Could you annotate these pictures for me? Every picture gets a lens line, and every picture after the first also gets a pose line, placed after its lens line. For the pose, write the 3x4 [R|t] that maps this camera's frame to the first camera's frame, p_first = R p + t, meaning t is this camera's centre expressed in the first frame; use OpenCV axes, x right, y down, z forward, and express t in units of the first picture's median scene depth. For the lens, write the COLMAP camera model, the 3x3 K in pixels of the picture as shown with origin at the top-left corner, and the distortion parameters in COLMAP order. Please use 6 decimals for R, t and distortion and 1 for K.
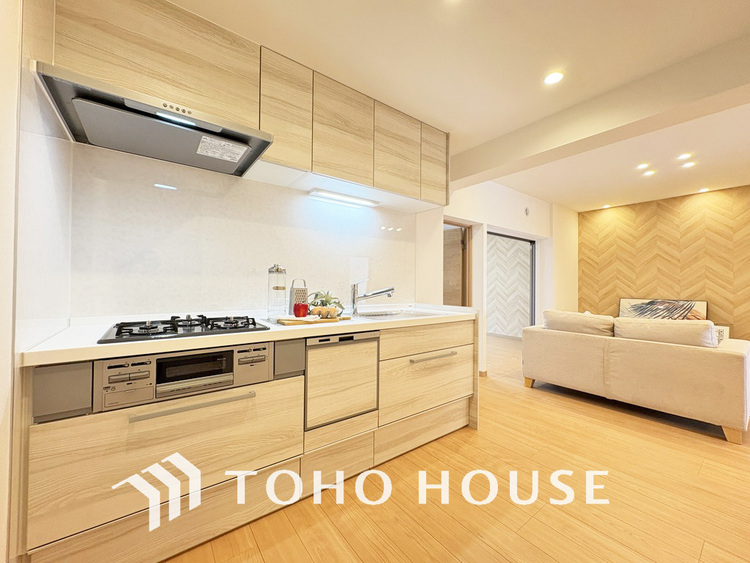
lens RADIAL K [[299.2, 0, 374.5], [0, 299.2, 280.7], [0, 0, 1]] dist [-0.000178, 0.000779]
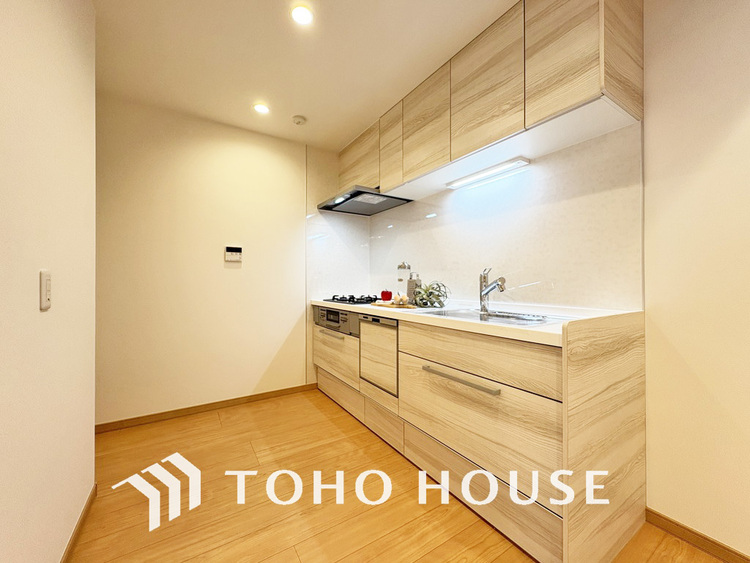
lens RADIAL K [[299.2, 0, 374.5], [0, 299.2, 280.7], [0, 0, 1]] dist [-0.000178, 0.000779]
pose [[-0.078361, -0.012961, -0.996841, 1.030361], [0.012382, 0.999826, -0.013973, 0.045953], [0.996848, -0.013438, -0.078187, 1.003330]]
